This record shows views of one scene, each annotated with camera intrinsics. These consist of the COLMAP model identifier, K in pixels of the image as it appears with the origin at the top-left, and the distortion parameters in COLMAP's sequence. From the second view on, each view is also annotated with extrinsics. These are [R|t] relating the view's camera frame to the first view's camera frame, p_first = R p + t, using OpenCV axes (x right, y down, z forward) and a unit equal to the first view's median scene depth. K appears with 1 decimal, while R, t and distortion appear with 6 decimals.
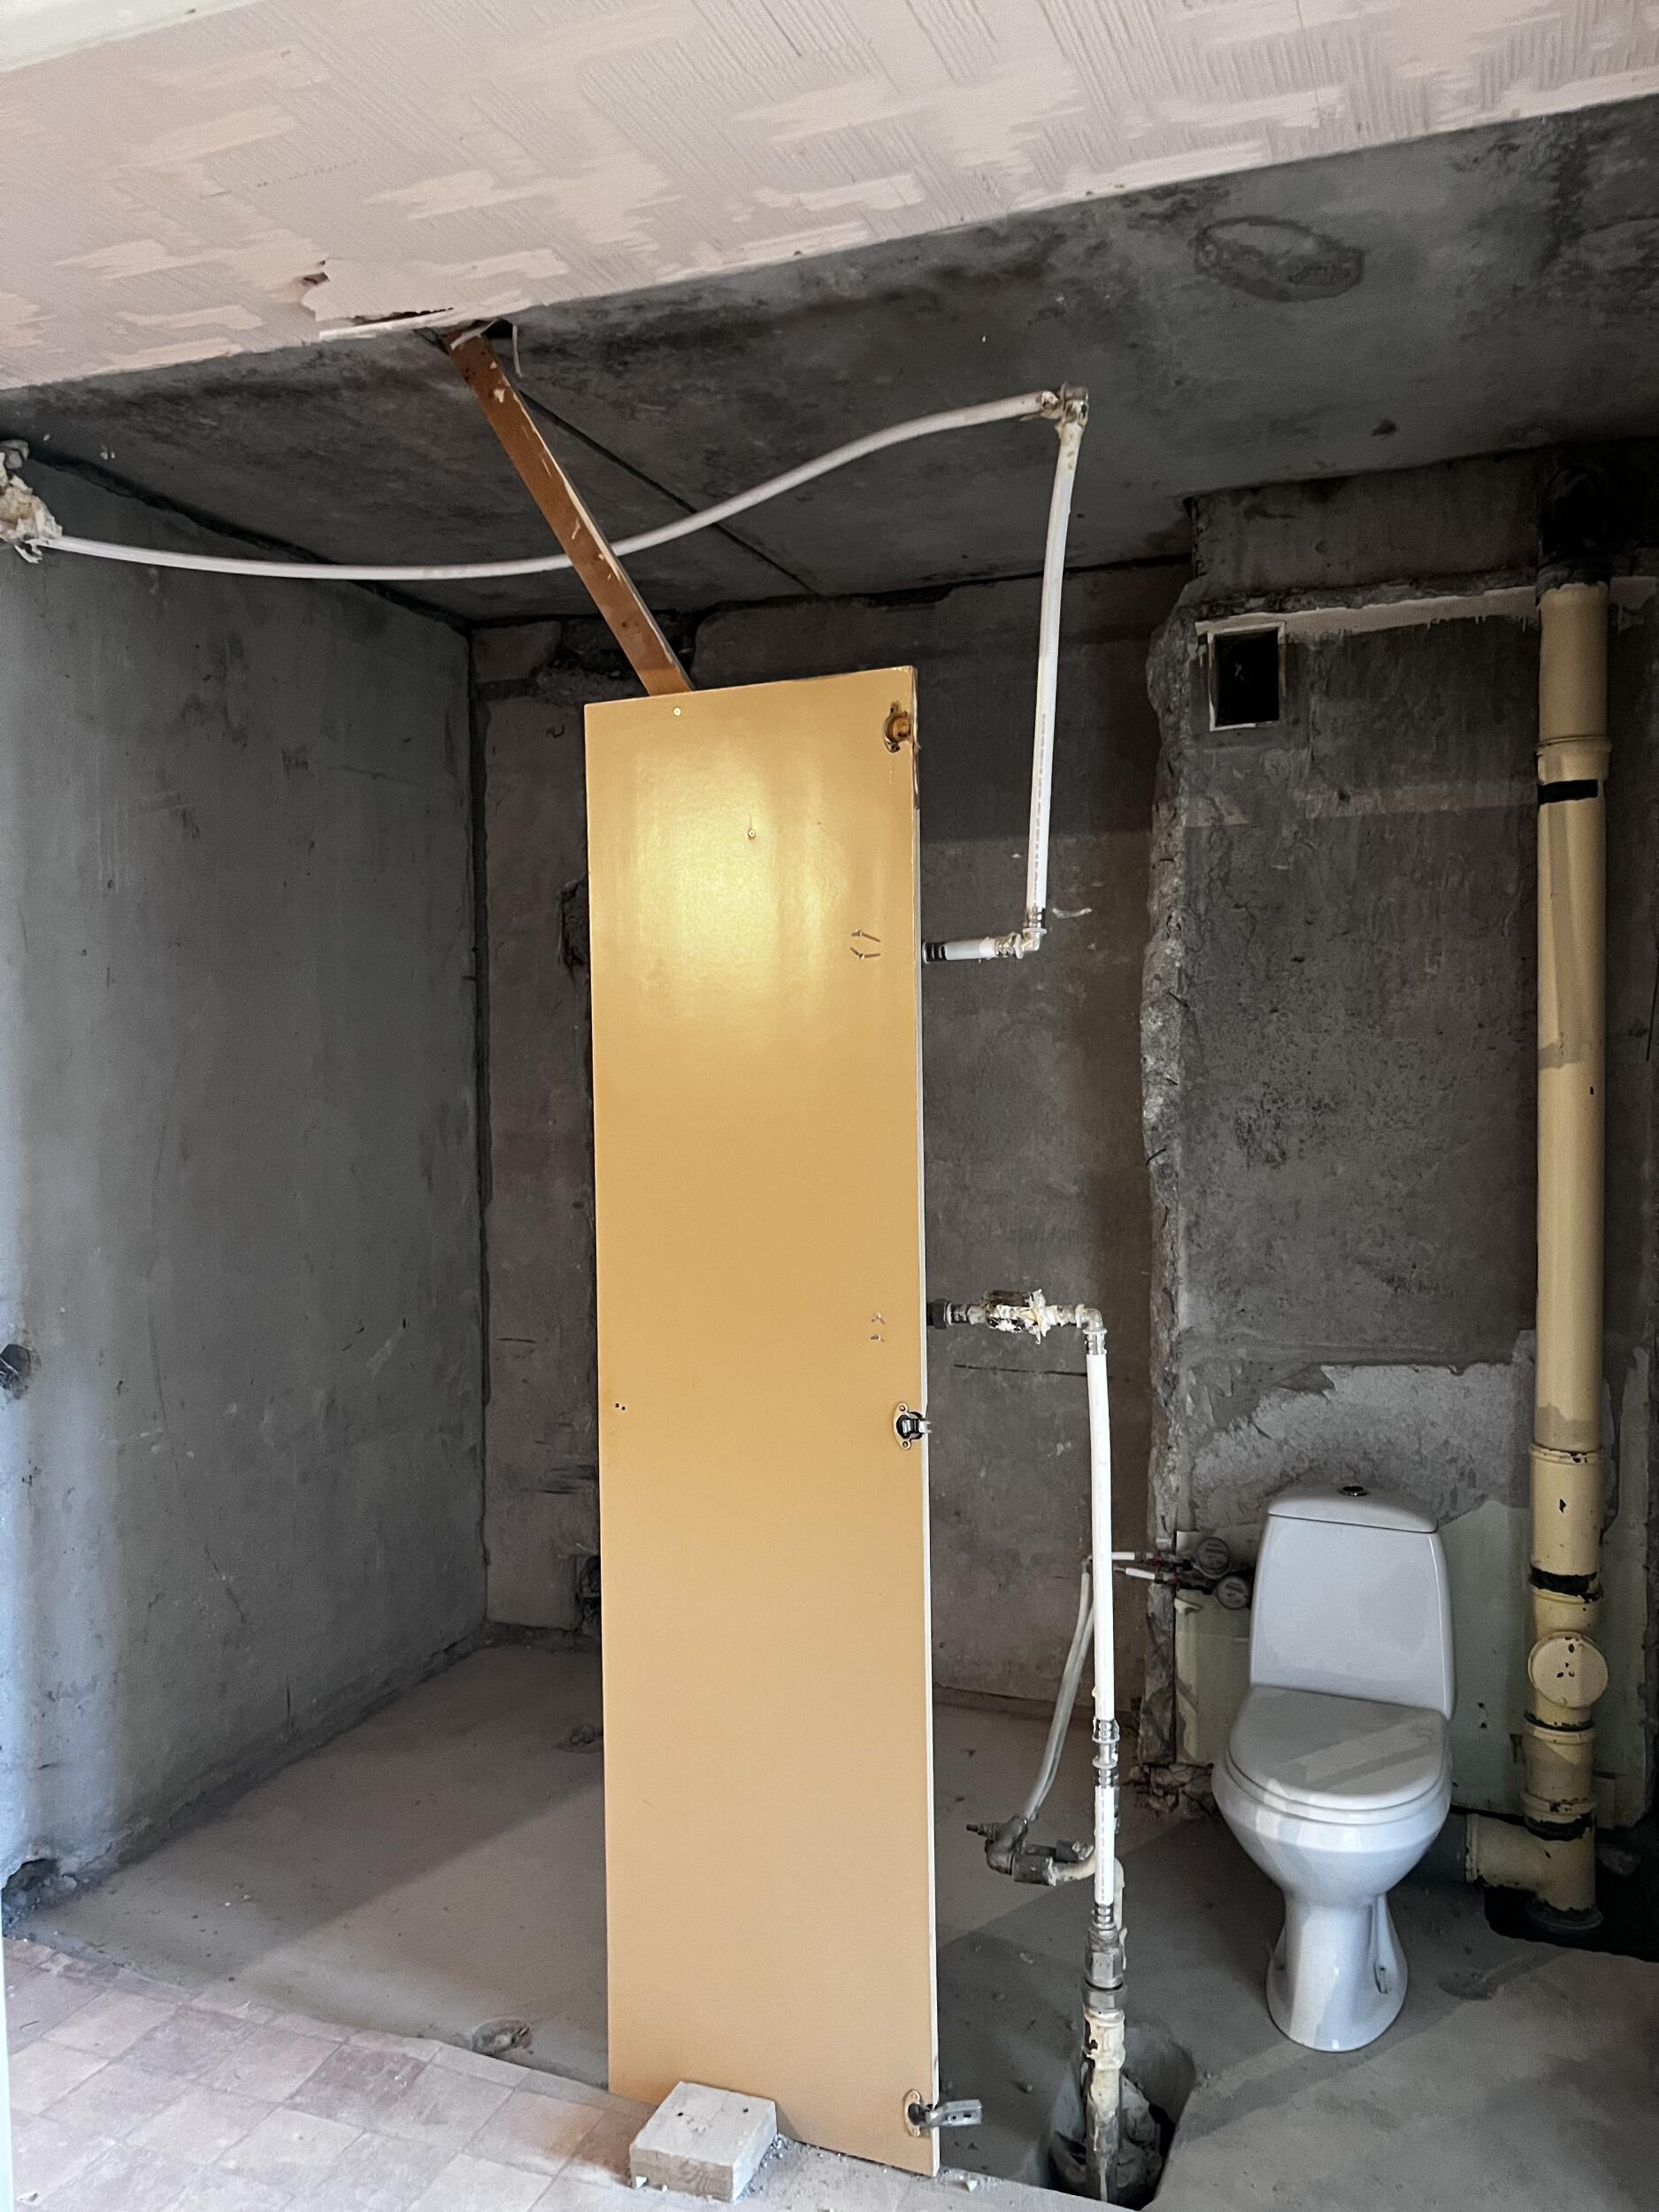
lens RADIAL K [[1703.1, 0, 830.6], [0, 1703.1, 1115.2], [0, 0, 1]] dist [0.063689, -0.110683]
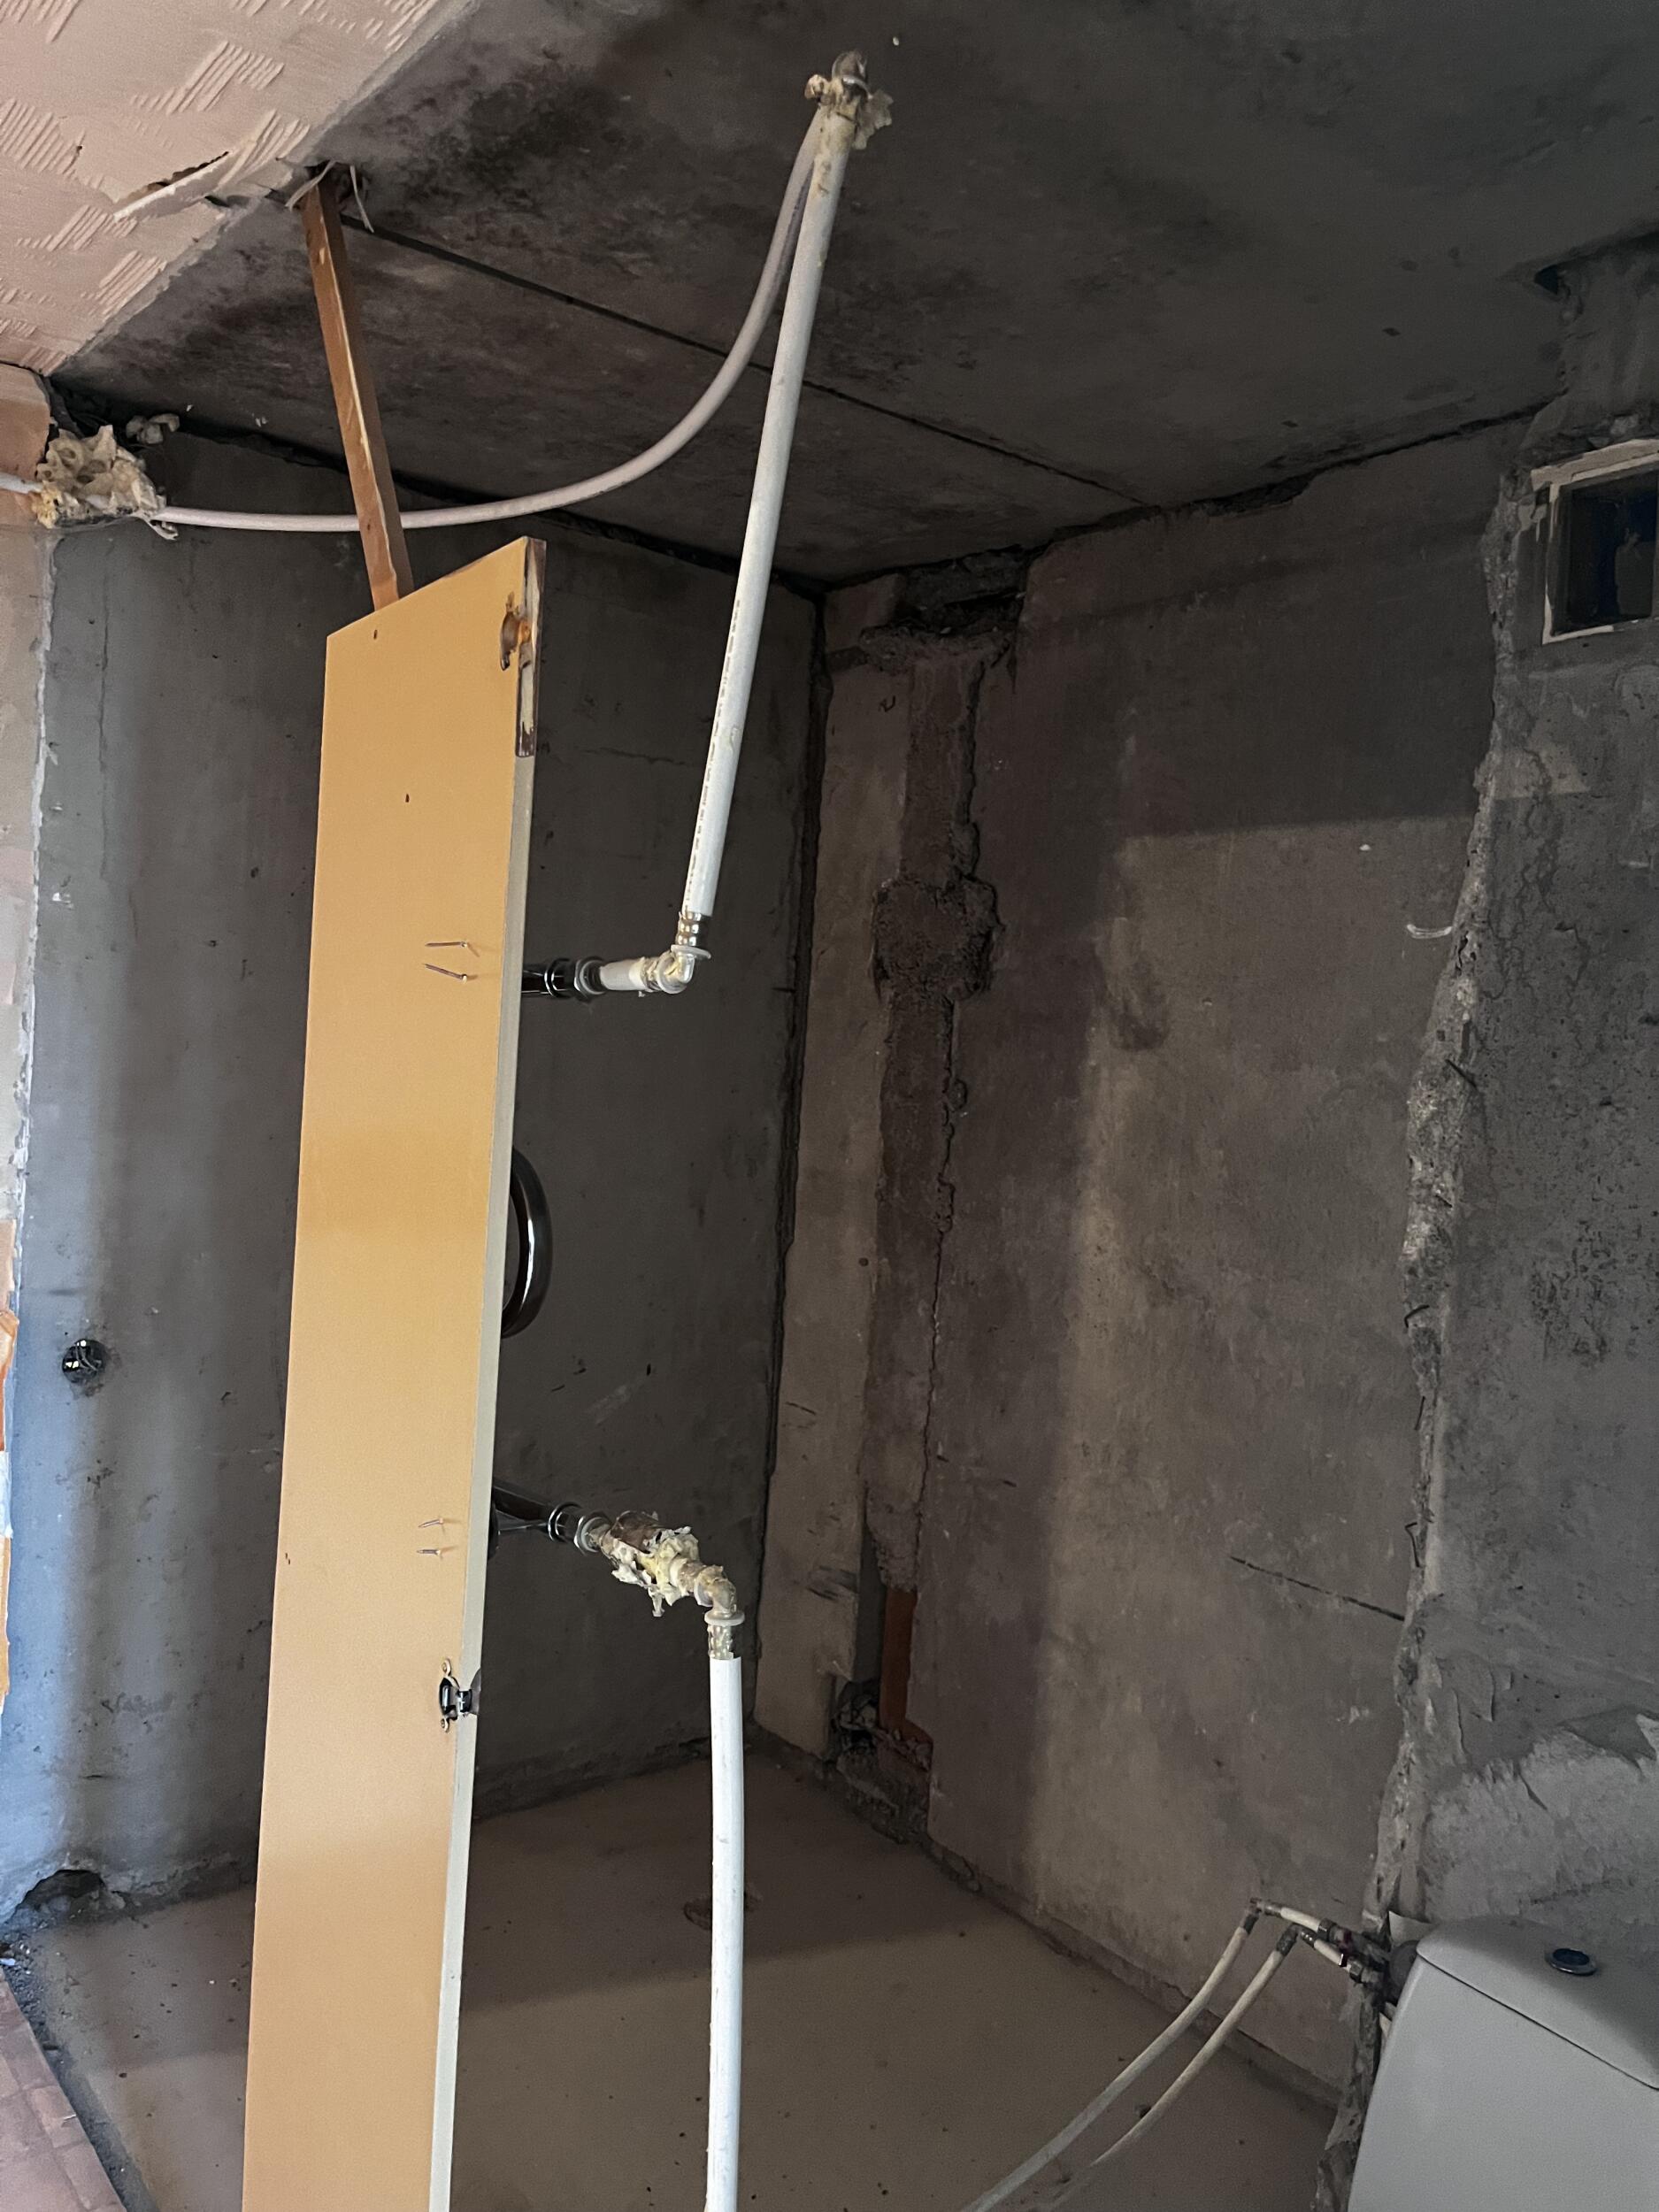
lens RADIAL K [[1691.5, 0, 790.0], [0, 1691.5, 1095.0], [0, 0, 1]] dist [0.051699, -0.068819]
pose [[0.848991, 0.078539, -0.522538, 0.323556], [-0.087031, 0.996171, 0.008323, -0.043389], [0.521191, 0.038411, 0.852575, 0.338080]]
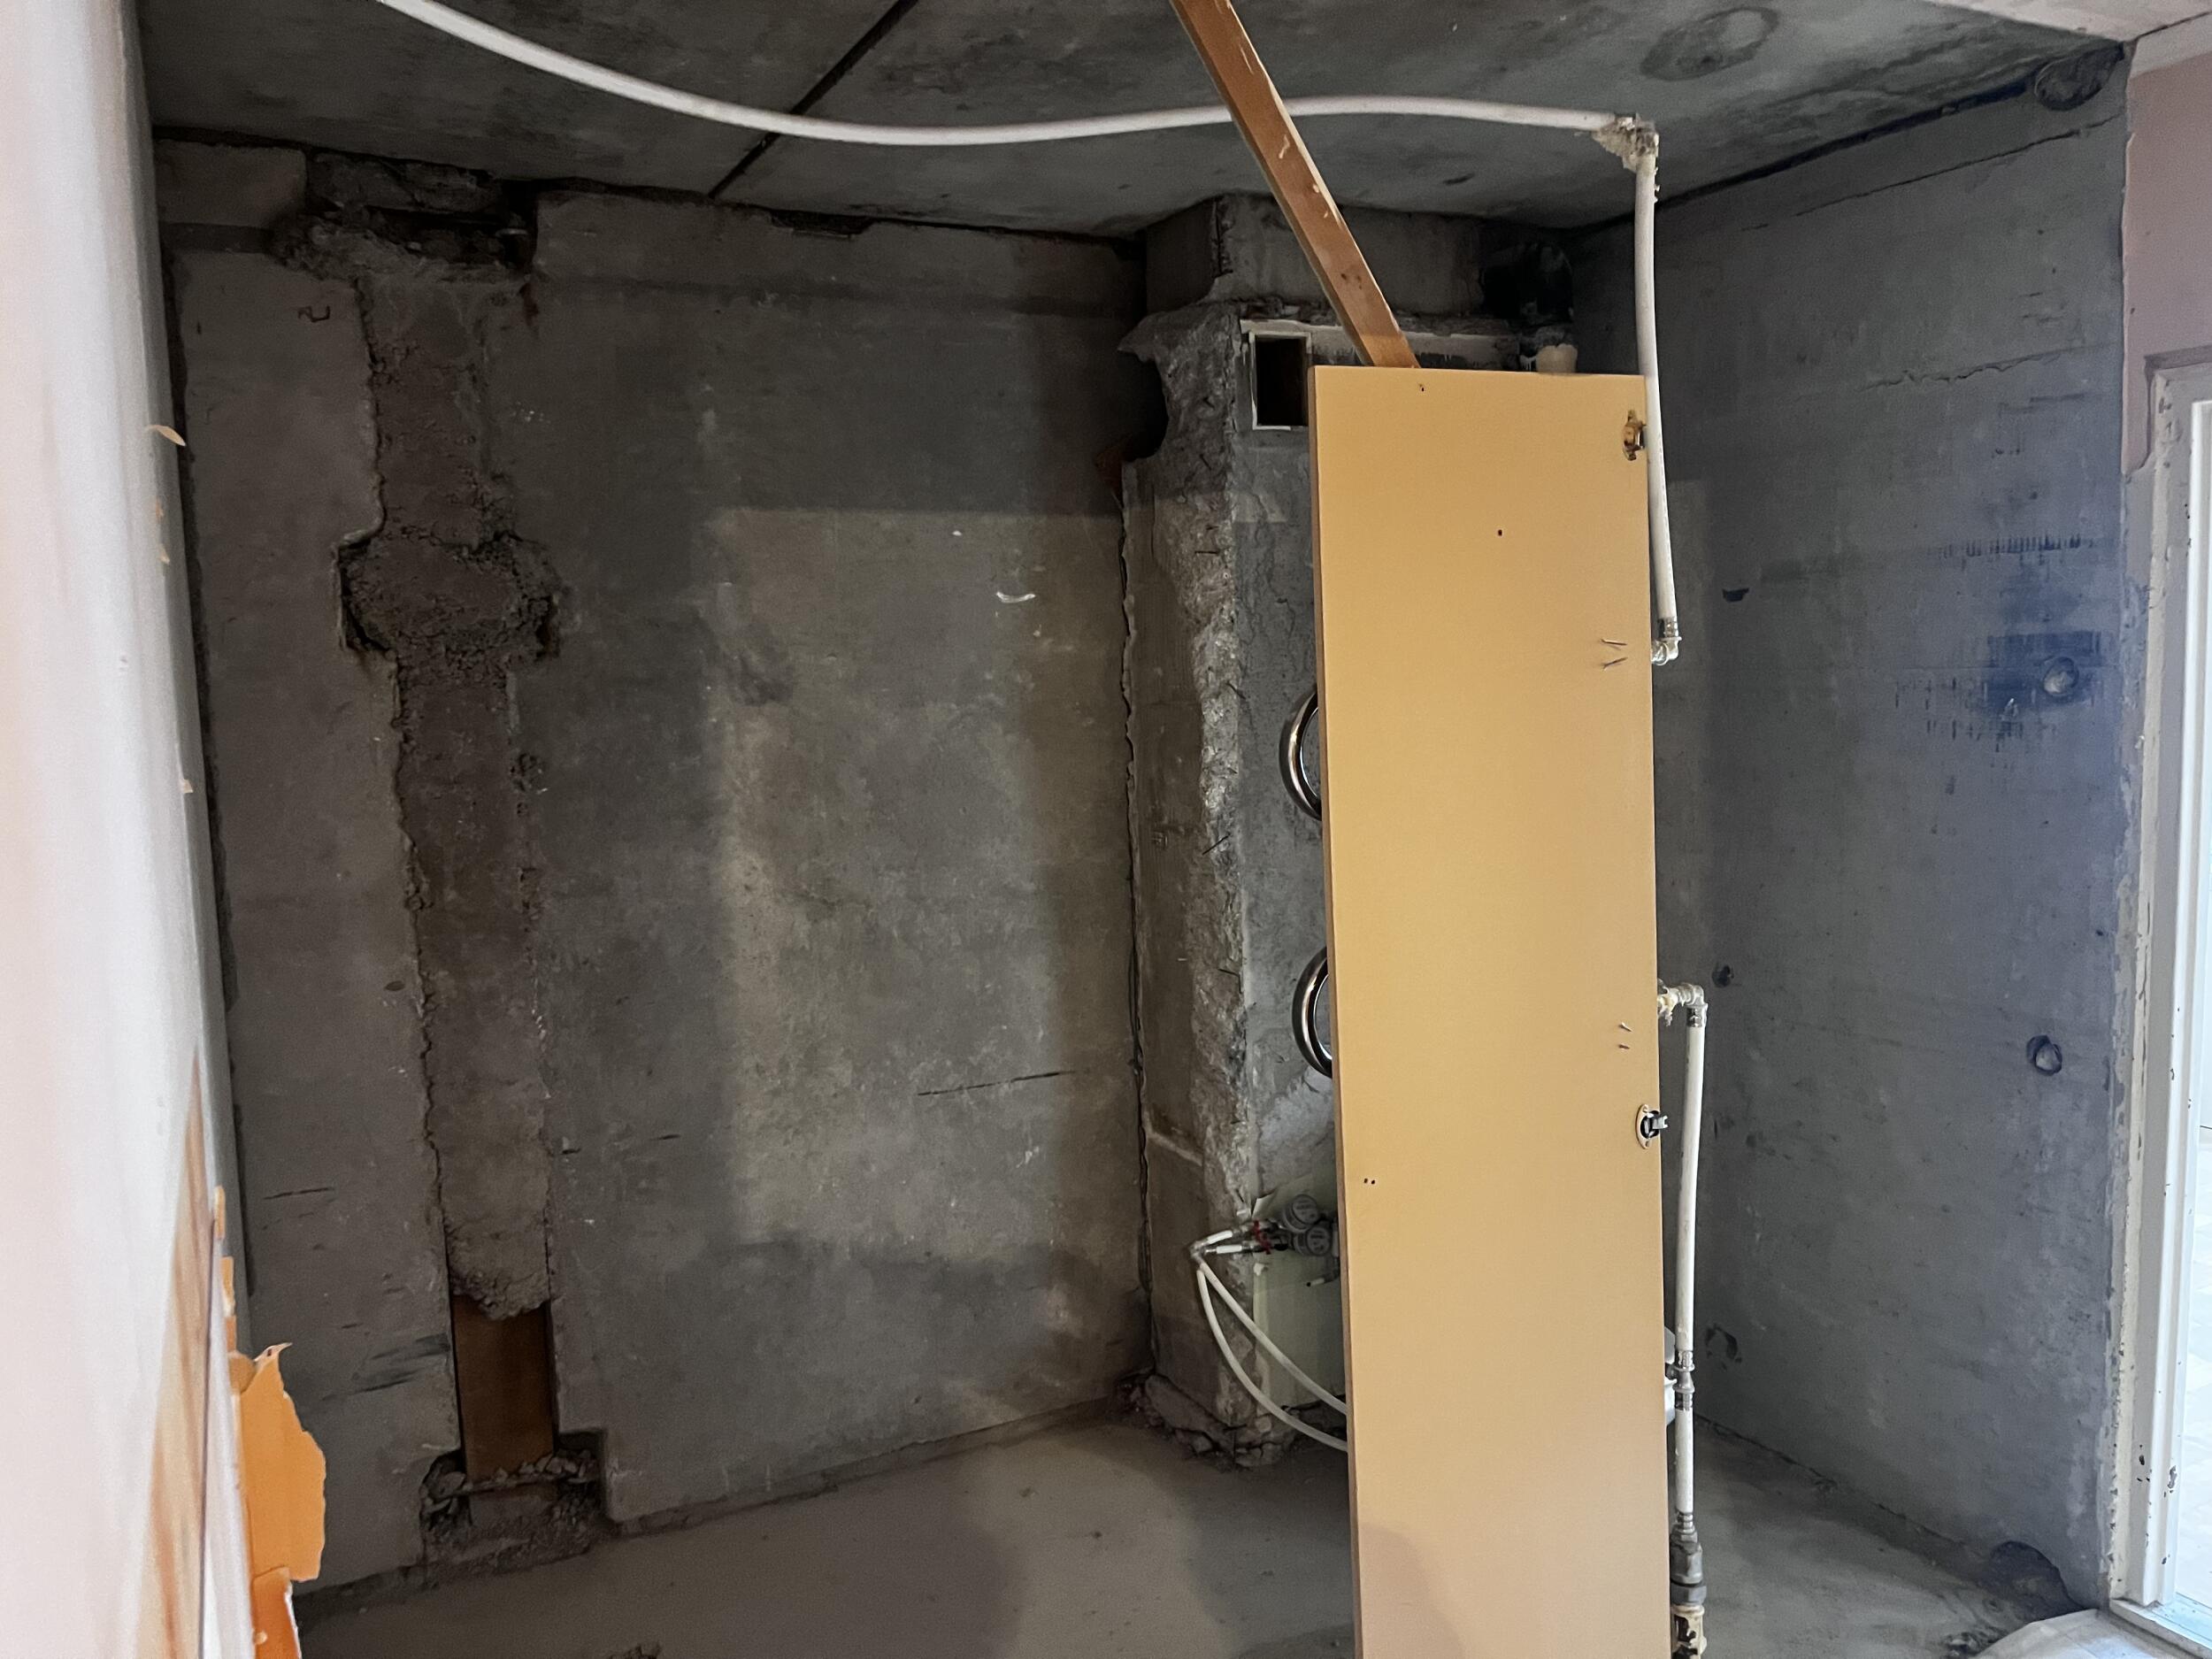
lens RADIAL K [[1691.5, 0, 1128.5], [0, 1691.5, 842.3], [0, 0, 1]] dist [0.051699, -0.068819]
pose [[0.657950, -0.089992, 0.747665, -0.611715], [0.057187, 0.995938, 0.069550, -0.051486], [-0.750887, -0.003004, 0.660424, 0.377403]]
